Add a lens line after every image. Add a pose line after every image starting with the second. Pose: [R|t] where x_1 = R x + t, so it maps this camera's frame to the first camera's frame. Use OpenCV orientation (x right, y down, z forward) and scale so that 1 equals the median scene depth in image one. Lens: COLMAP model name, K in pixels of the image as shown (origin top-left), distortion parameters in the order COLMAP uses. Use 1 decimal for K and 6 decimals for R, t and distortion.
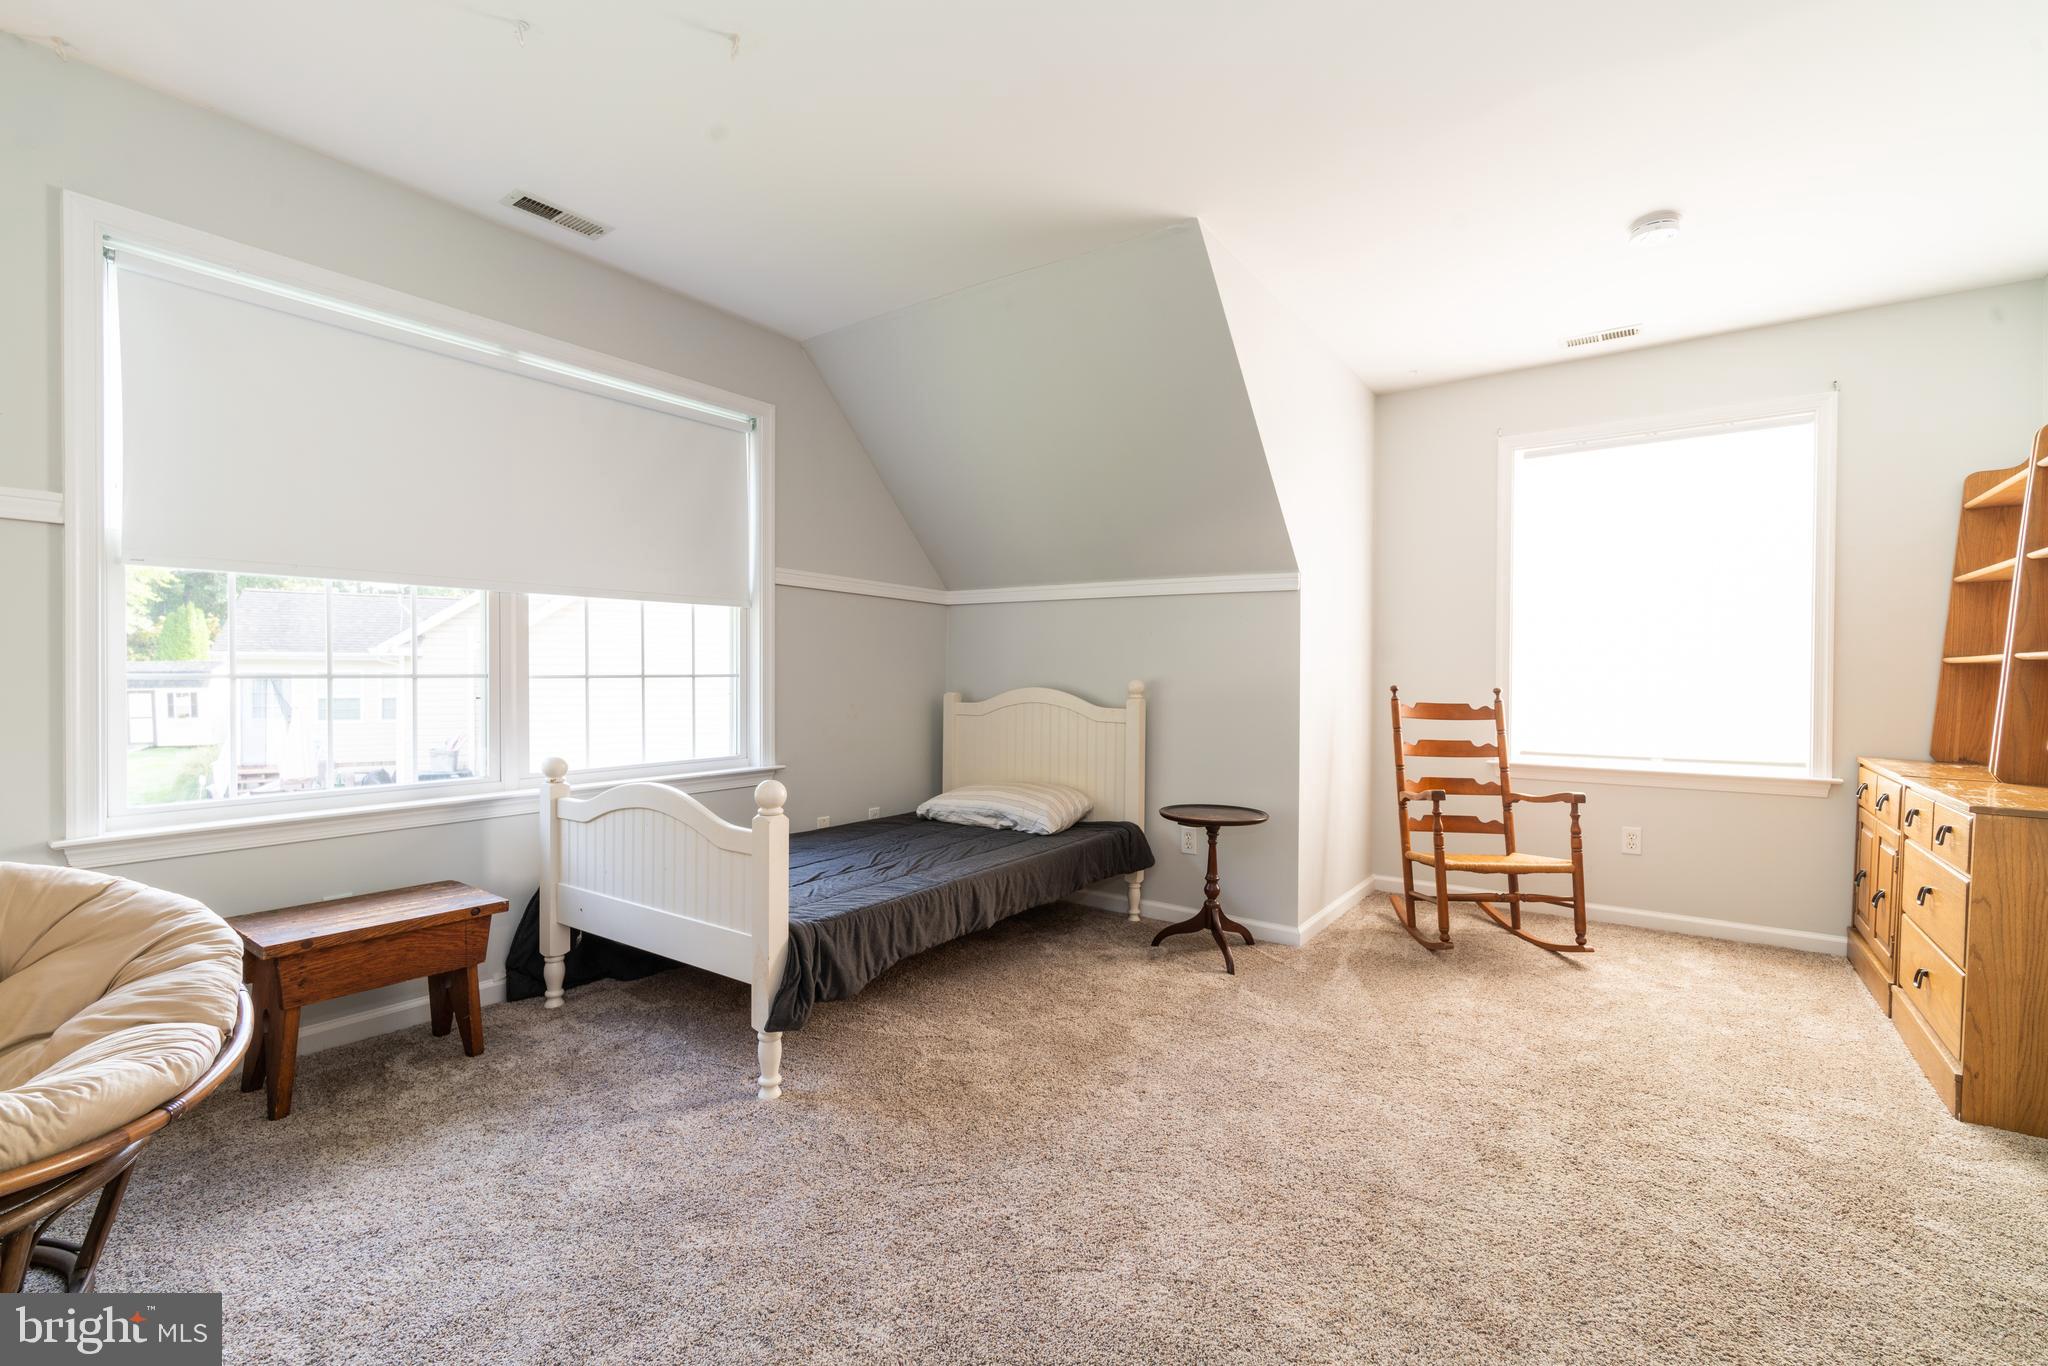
lens RADIAL K [[891.5, 0, 1024.0], [0, 891.5, 683.0], [0, 0, 1]] dist [-0.001224, -0.000580]
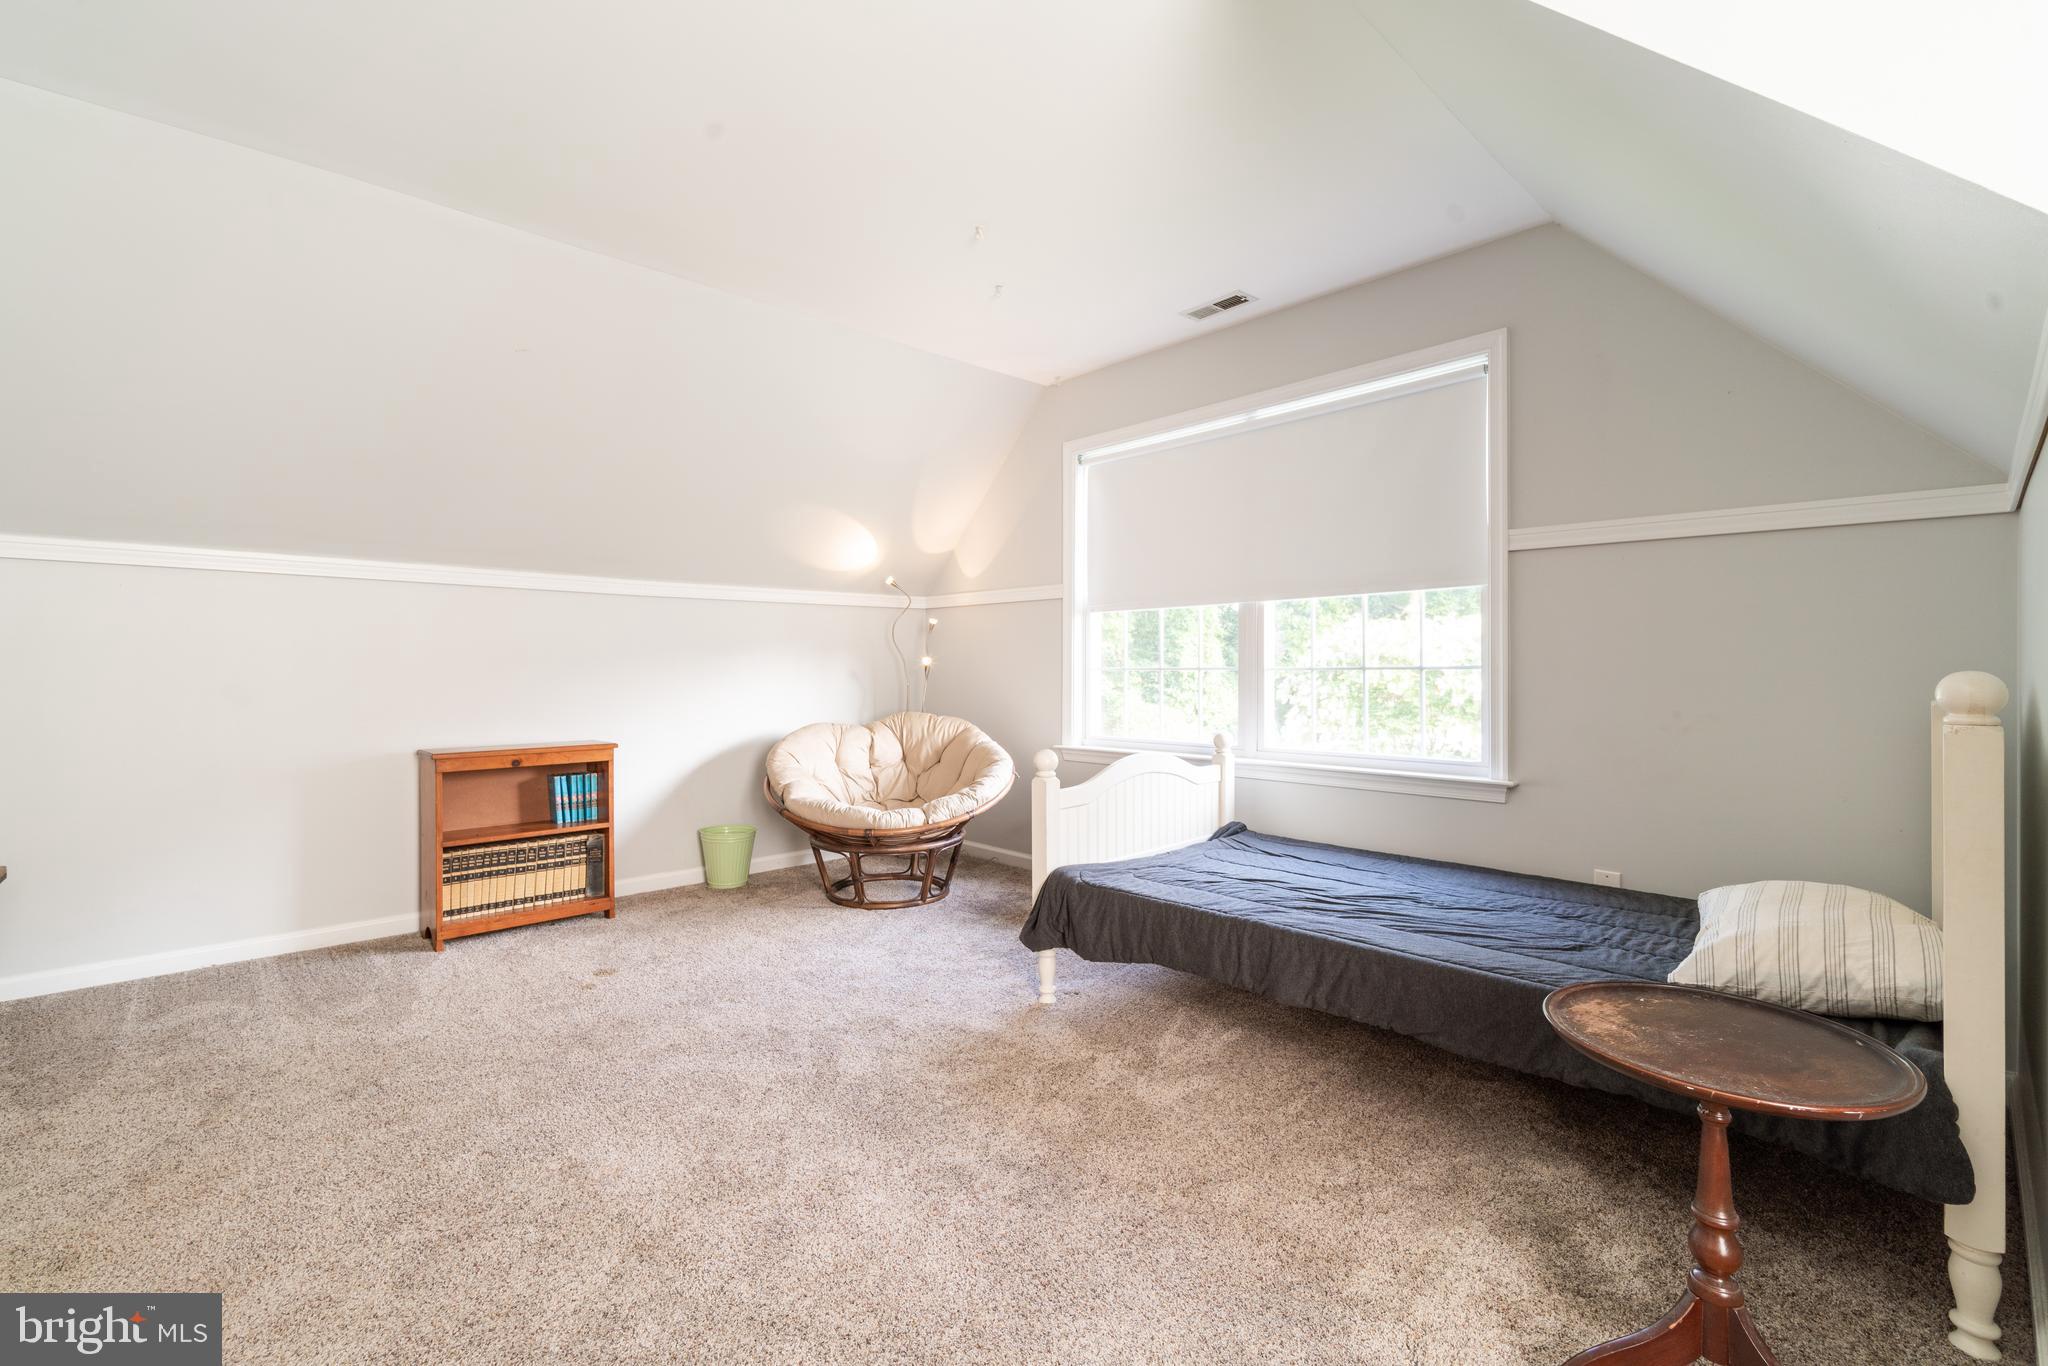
lens RADIAL K [[890.6, 0, 1023.2], [0, 890.6, 671.7], [0, 0, 1]] dist [-0.001361, 0.000197]
pose [[-0.191560, -0.002998, -0.981476, 0.616913], [-0.011656, 0.999932, -0.000780, 0.000385], [0.981412, 0.011291, -0.191582, 0.776995]]
